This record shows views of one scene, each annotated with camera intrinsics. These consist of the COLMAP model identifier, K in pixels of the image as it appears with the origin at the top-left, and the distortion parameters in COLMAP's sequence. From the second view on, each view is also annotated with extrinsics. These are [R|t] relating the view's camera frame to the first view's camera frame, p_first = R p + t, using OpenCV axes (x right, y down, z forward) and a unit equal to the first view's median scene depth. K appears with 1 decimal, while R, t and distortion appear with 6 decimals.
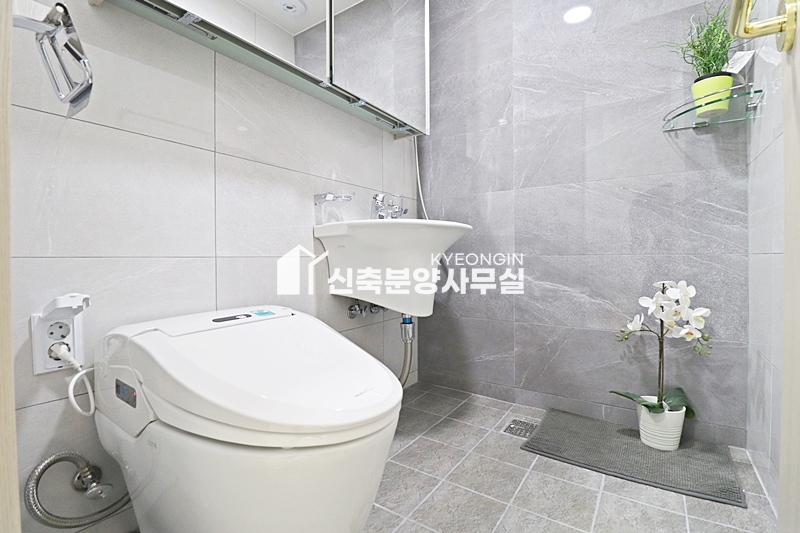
lens RADIAL K [[371.4, 0, 398.0], [0, 371.4, 265.0], [0, 0, 1]] dist [-0.014015, -0.004464]
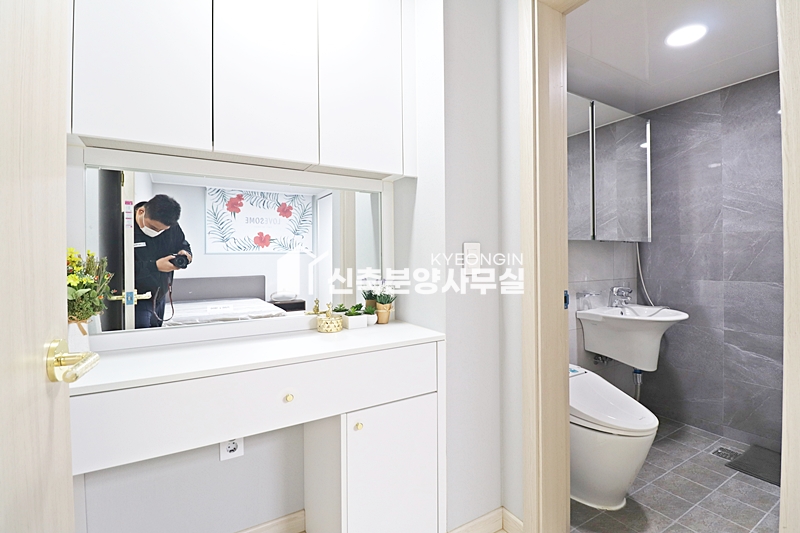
lens RADIAL K [[371.4, 0, 398.9], [0, 371.4, 263.1], [0, 0, 1]] dist [-0.014015, -0.004464]
pose [[0.902879, -0.001298, -0.429893, -0.199691], [-0.001006, 0.999986, -0.005133, -0.277147], [0.429894, 0.005067, 0.902865, -0.784041]]
